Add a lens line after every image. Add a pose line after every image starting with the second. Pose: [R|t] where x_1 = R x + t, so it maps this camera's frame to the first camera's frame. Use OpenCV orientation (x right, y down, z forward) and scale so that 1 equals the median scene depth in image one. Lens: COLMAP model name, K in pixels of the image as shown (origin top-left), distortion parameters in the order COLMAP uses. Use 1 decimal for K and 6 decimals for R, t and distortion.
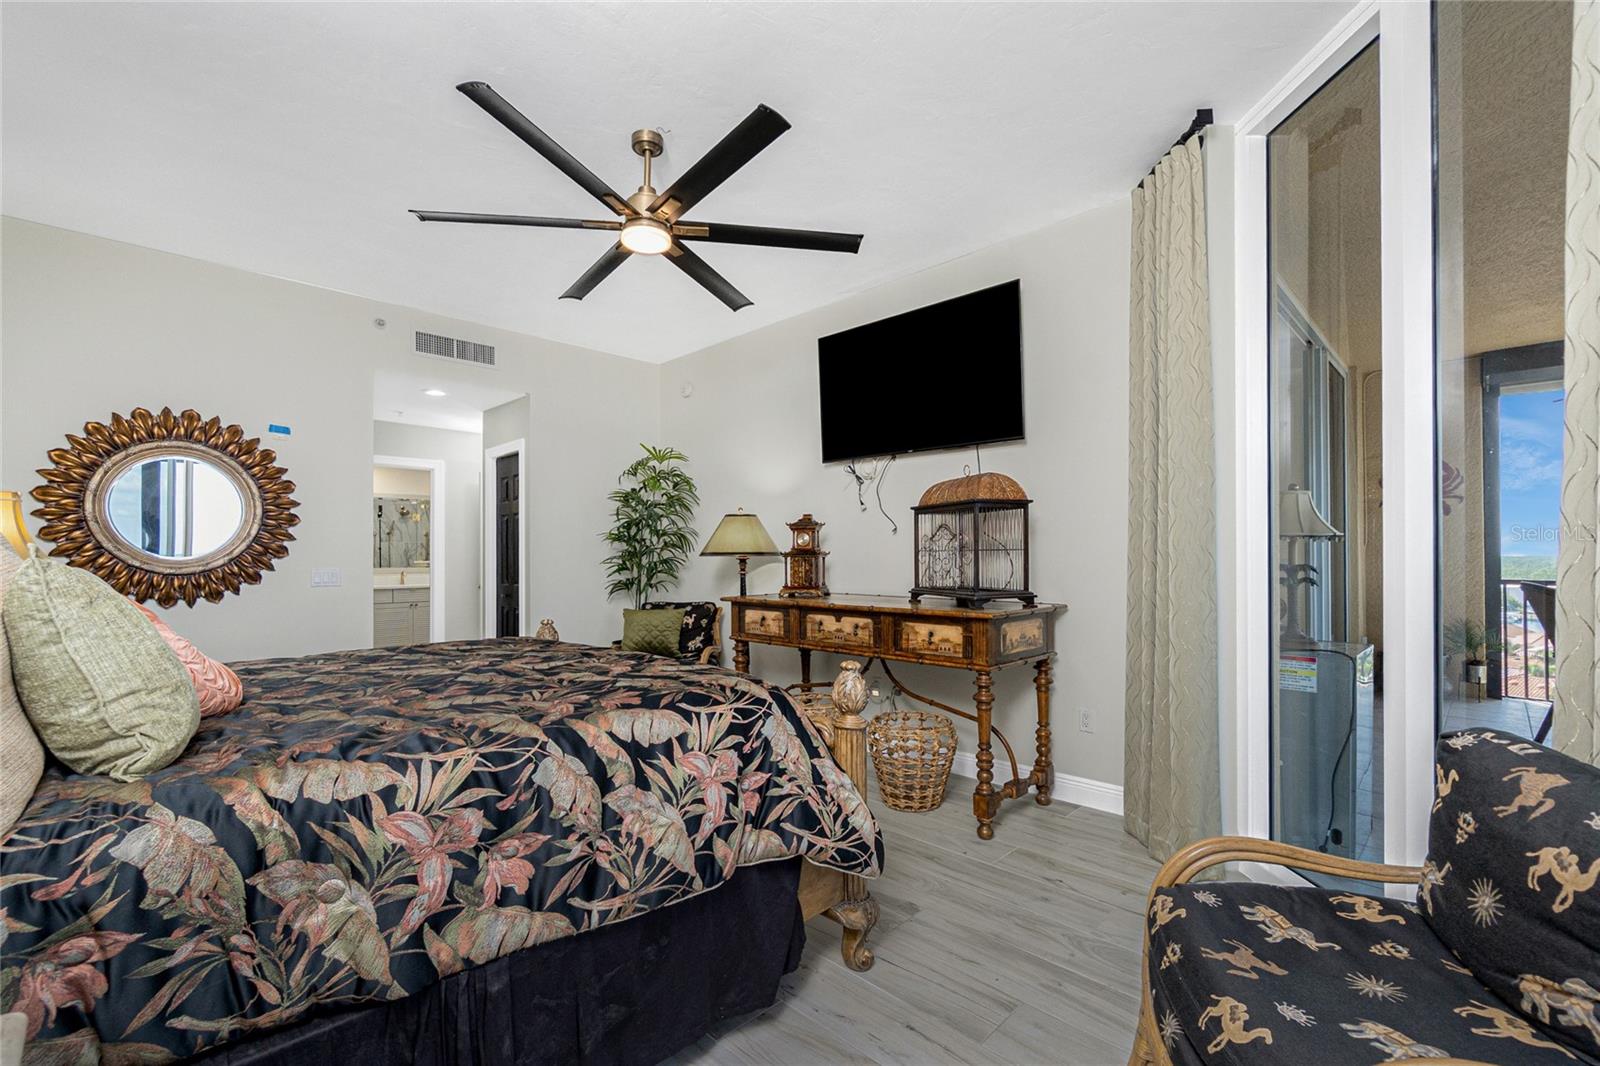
lens RADIAL K [[711.1, 0, 785.4], [0, 711.1, 550.6], [0, 0, 1]] dist [-0.002975, -0.000060]
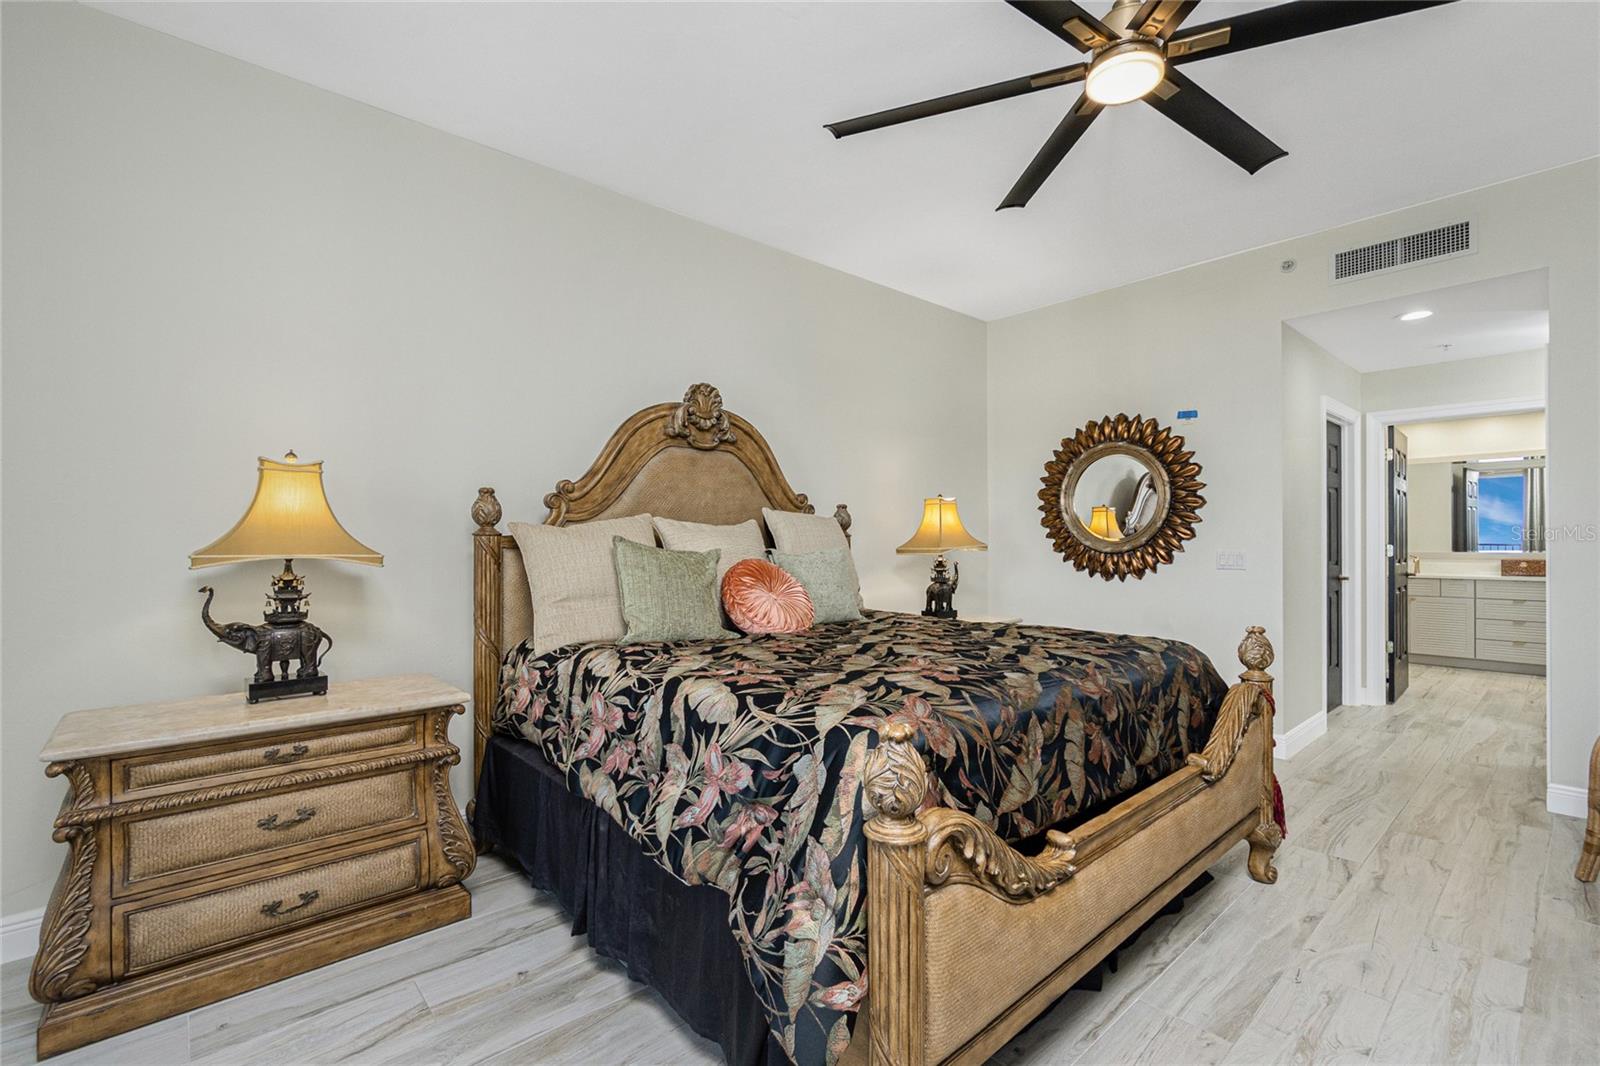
lens RADIAL K [[711.0, 0, 785.9], [0, 711.0, 535.2], [0, 0, 1]] dist [-0.004234, 0.000013]
pose [[-0.072054, -0.004156, -0.997392, 0.600523], [0.010652, 0.999931, -0.004936, 0.004319], [0.997344, -0.010980, -0.072004, 0.848411]]
